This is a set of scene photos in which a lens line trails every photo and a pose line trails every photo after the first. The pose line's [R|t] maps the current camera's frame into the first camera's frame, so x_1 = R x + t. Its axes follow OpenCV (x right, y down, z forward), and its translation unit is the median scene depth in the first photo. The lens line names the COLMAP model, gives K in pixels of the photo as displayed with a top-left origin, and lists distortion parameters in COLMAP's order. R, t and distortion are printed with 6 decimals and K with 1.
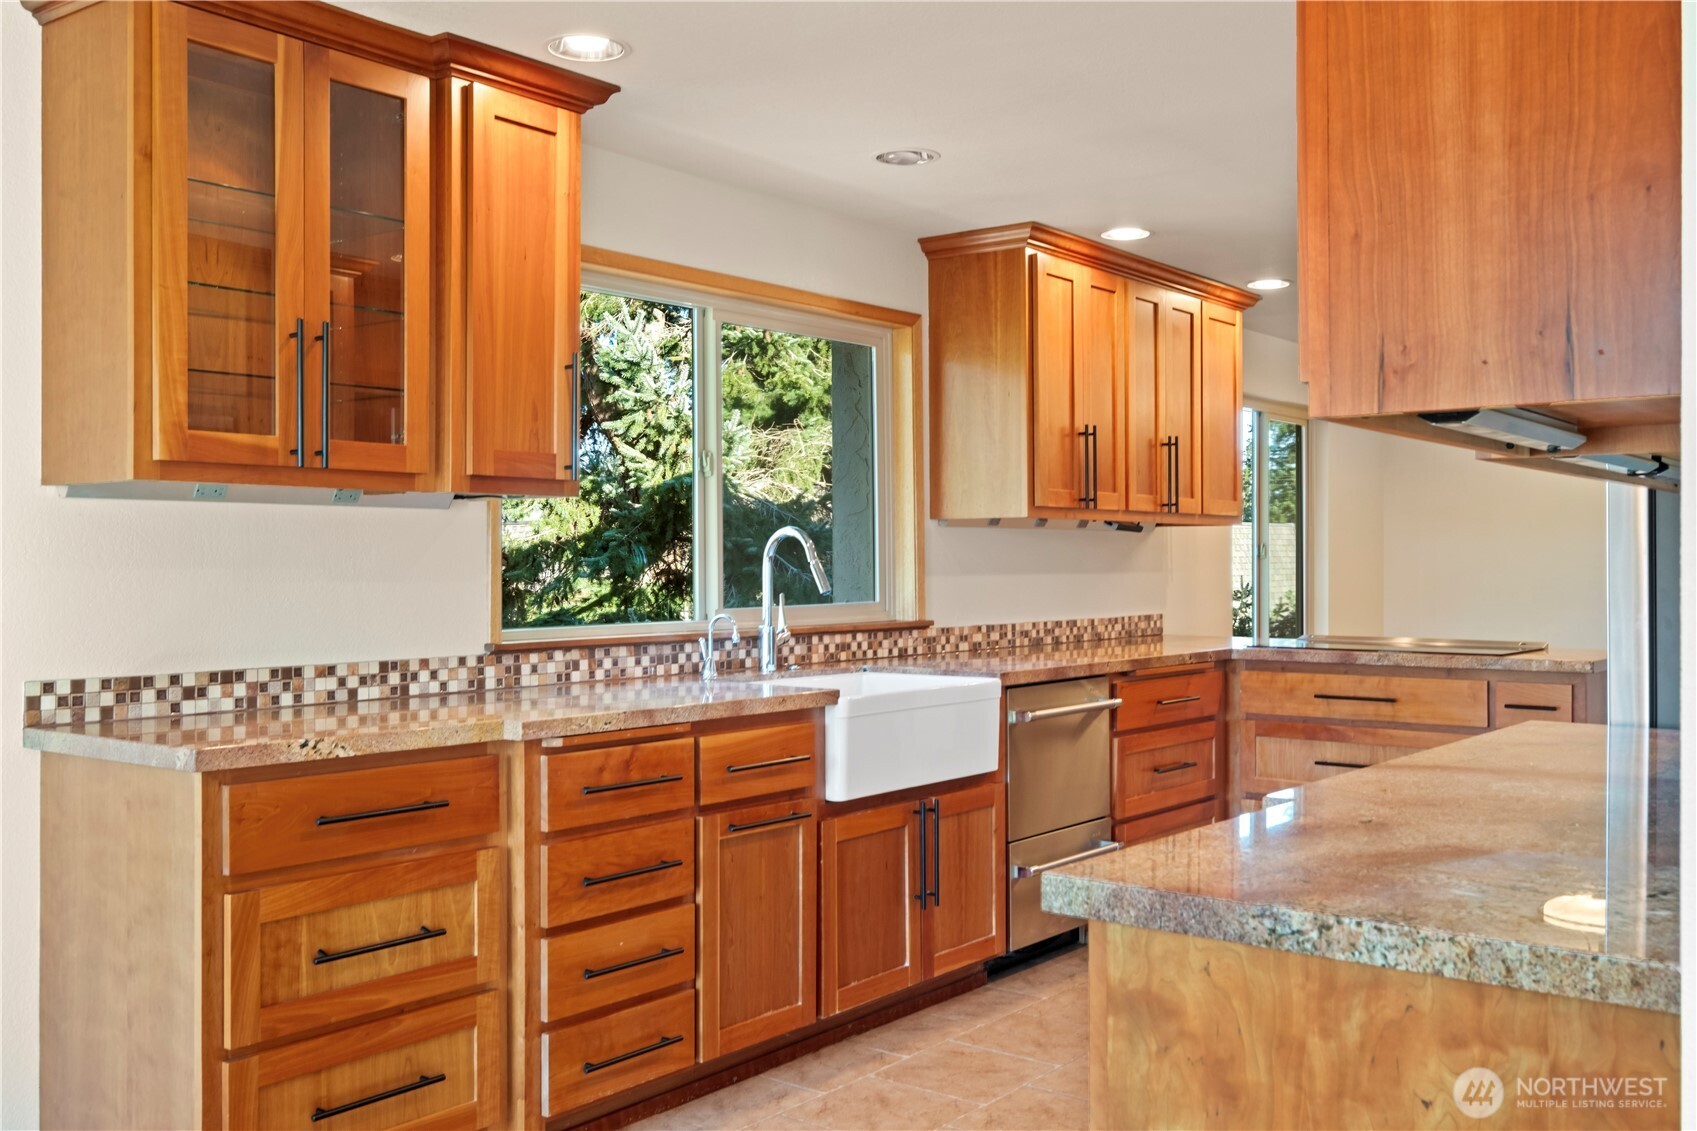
lens RADIAL K [[1612.7, 0, 854.4], [0, 1612.7, 559.5], [0, 0, 1]] dist [0.007357, 0.000000]
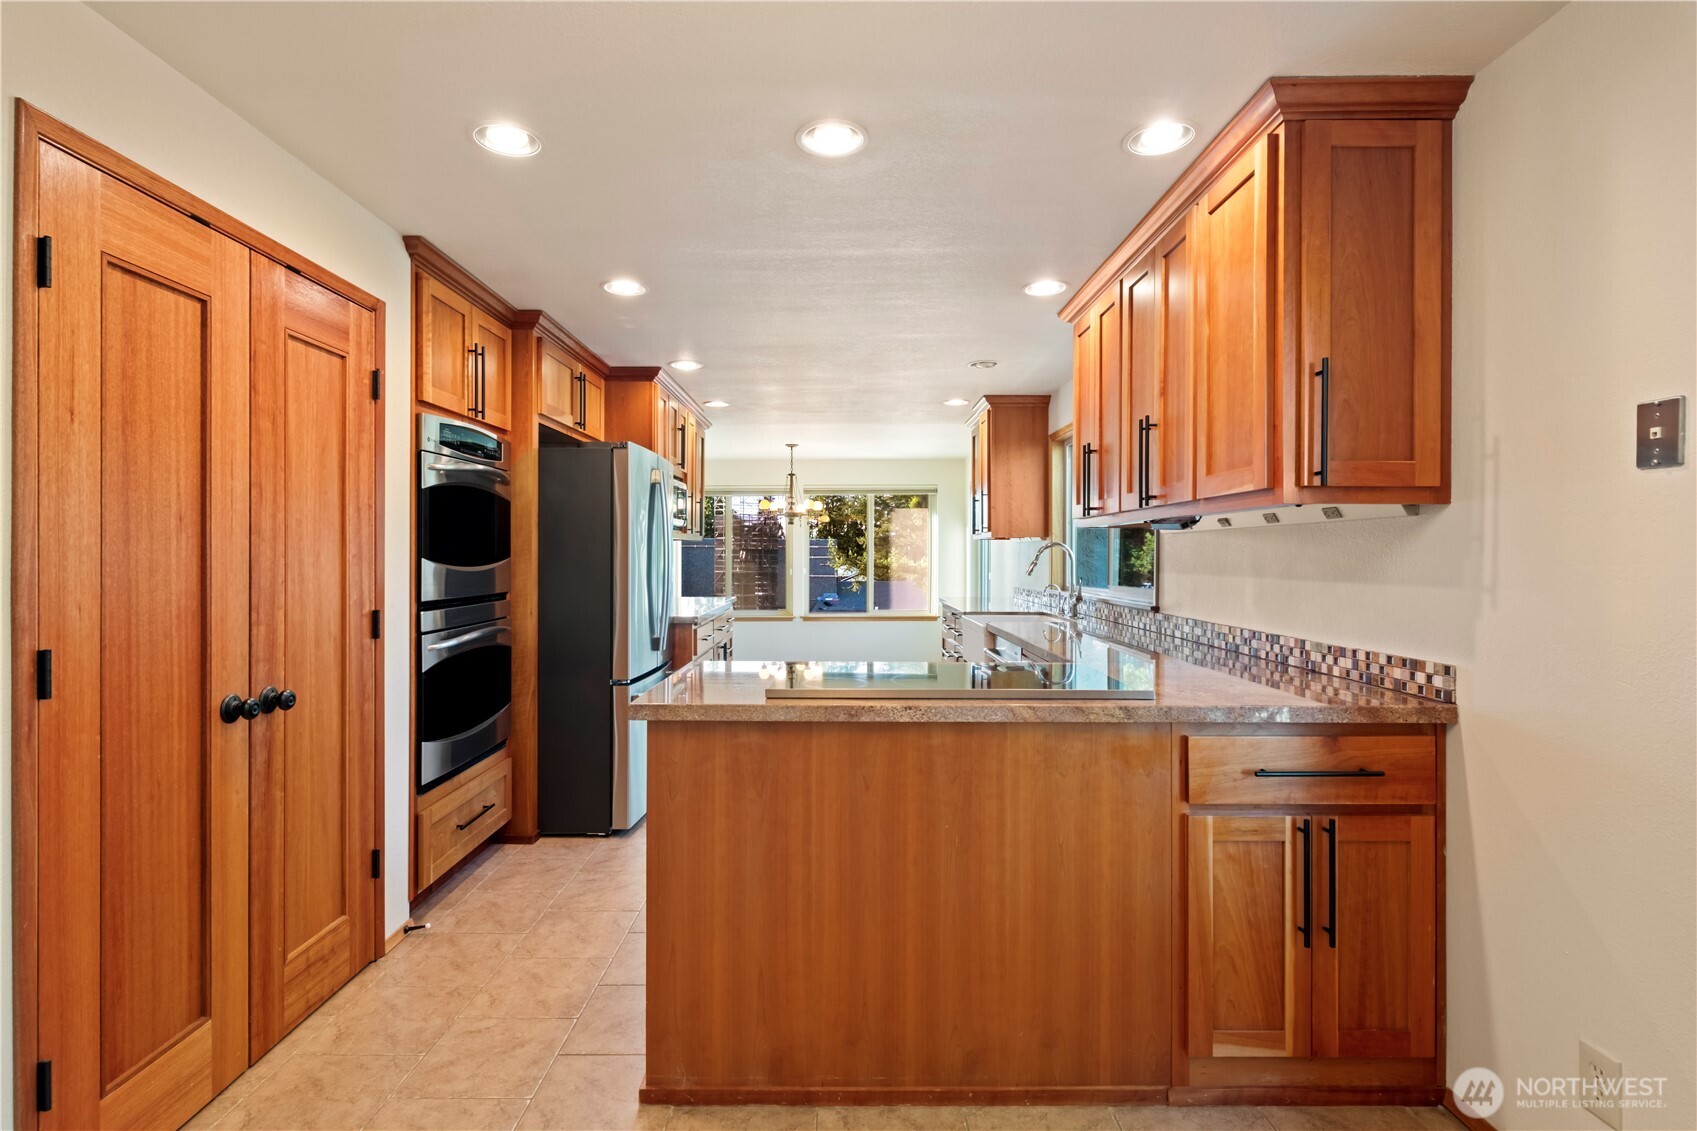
lens RADIAL K [[822.4, 0, 845.5], [0, 822.4, 557.4], [0, 0, 1]] dist [0.004944, -0.001955]
pose [[-0.794435, 0.002677, -0.607344, 1.064333], [0.001122, 0.999995, 0.002940, -0.006150], [0.607348, 0.001654, -0.794434, 2.270895]]
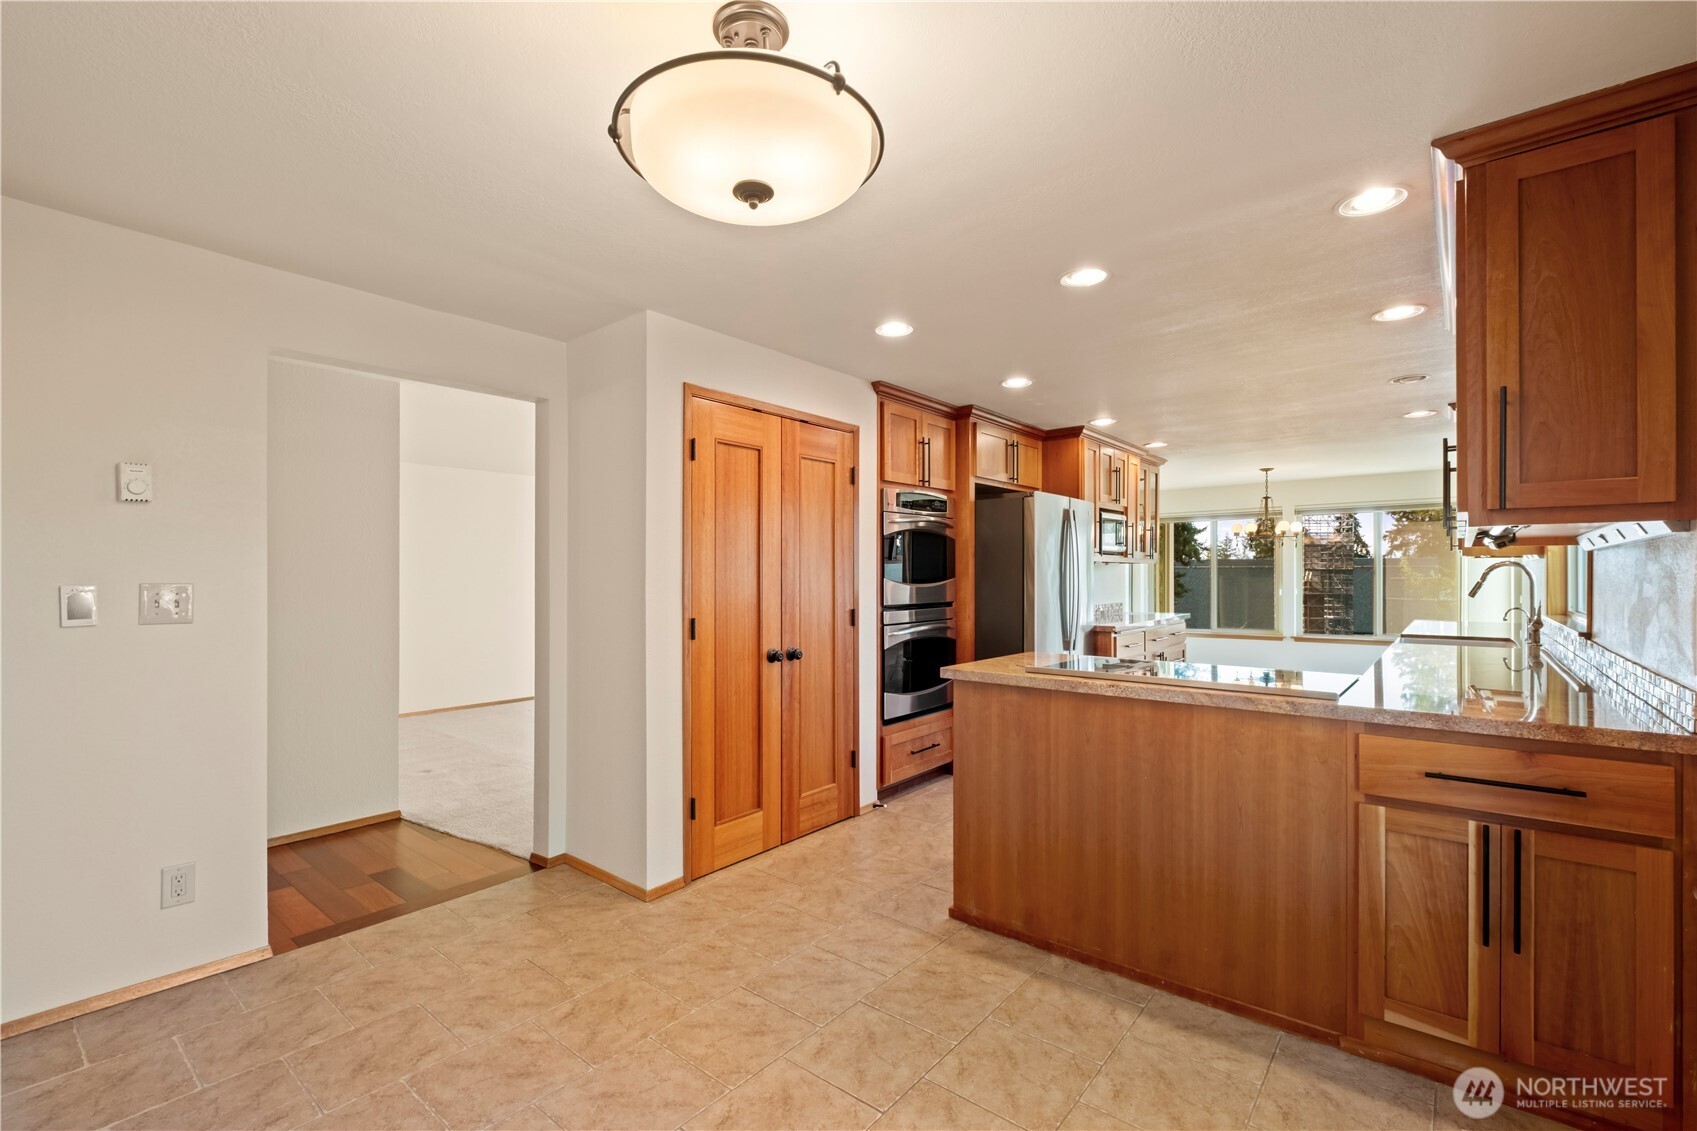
lens RADIAL K [[744.6, 0, 842.1], [0, 744.6, 574.5], [0, 0, 1]] dist [0.006373, -0.002796]
pose [[-0.999213, 0.003405, 0.039519, 0.918853], [0.003273, 0.999989, -0.003394, -0.005727], [-0.039530, -0.003262, -0.999213, 2.564836]]
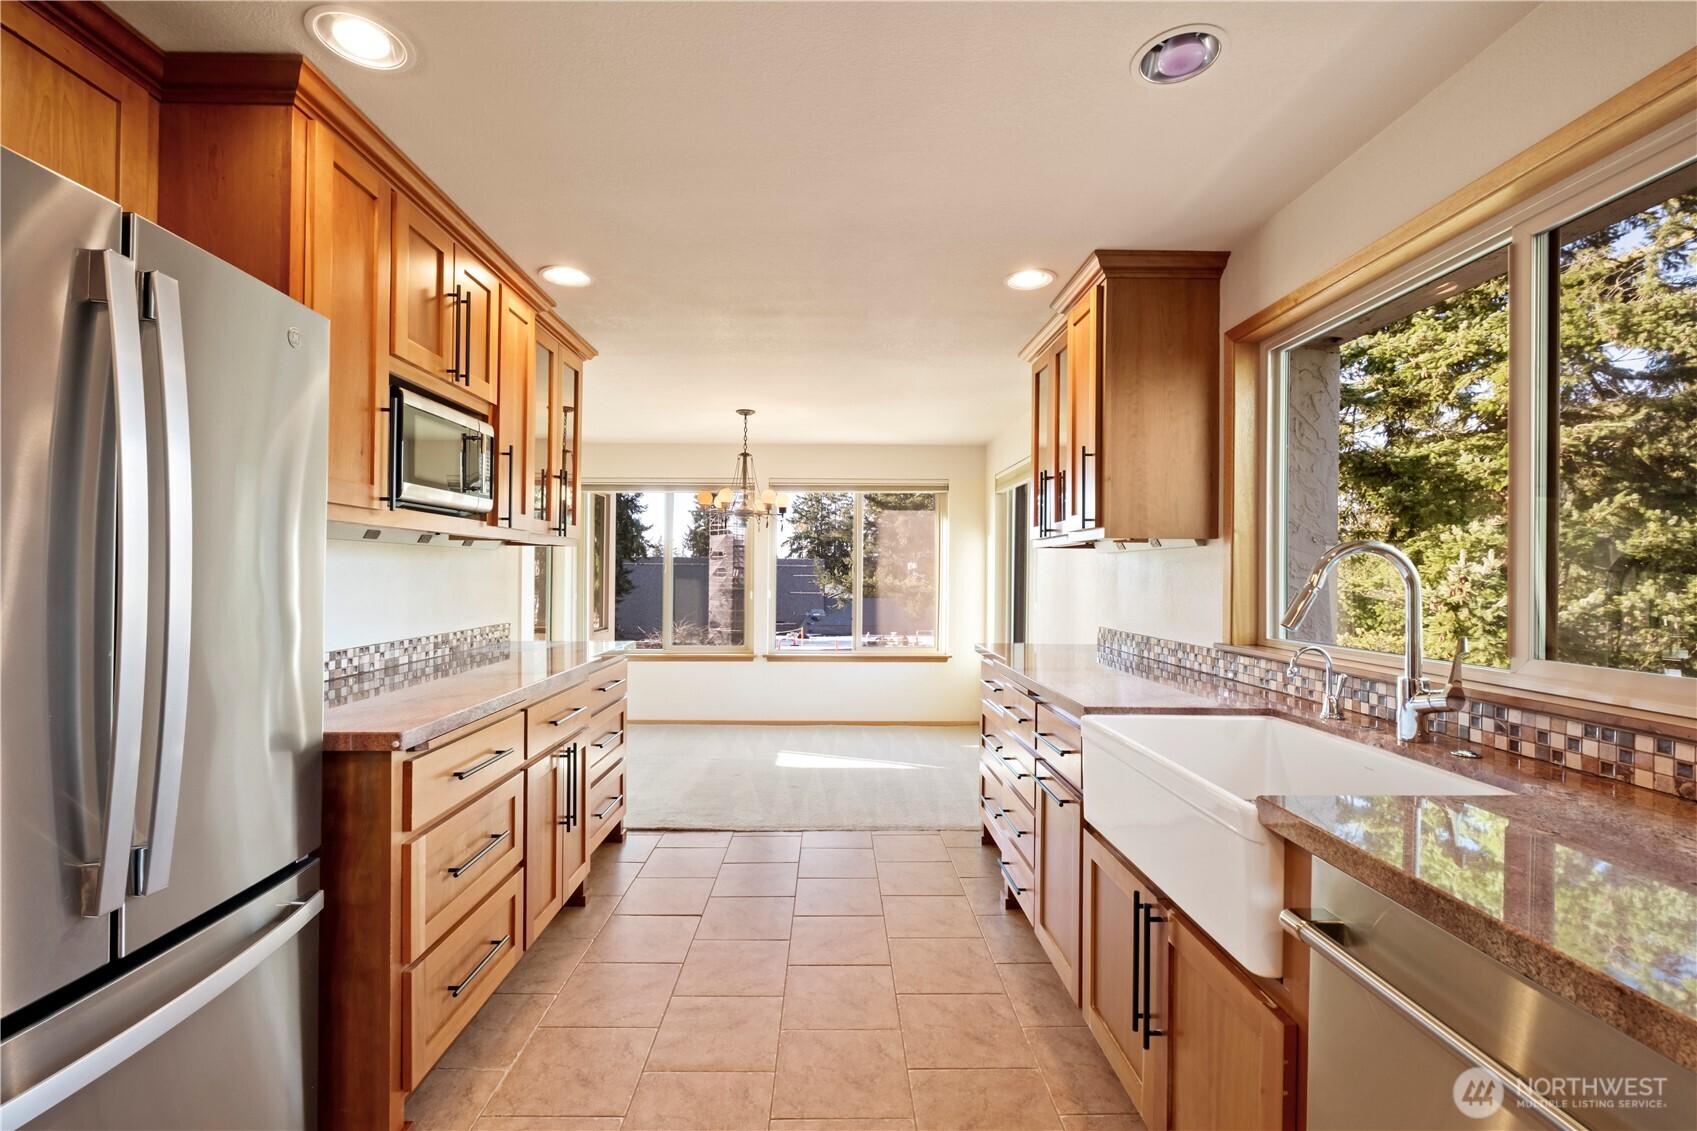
lens RADIAL K [[744.6, 0, 841.1], [0, 744.6, 570.1], [0, 0, 1]] dist [0.006373, -0.002796]
pose [[-0.787360, -0.008872, -0.616430, 0.492969], [-0.007490, 0.999960, -0.004824, -0.003848], [0.616449, 0.000818, -0.787395, 1.556749]]
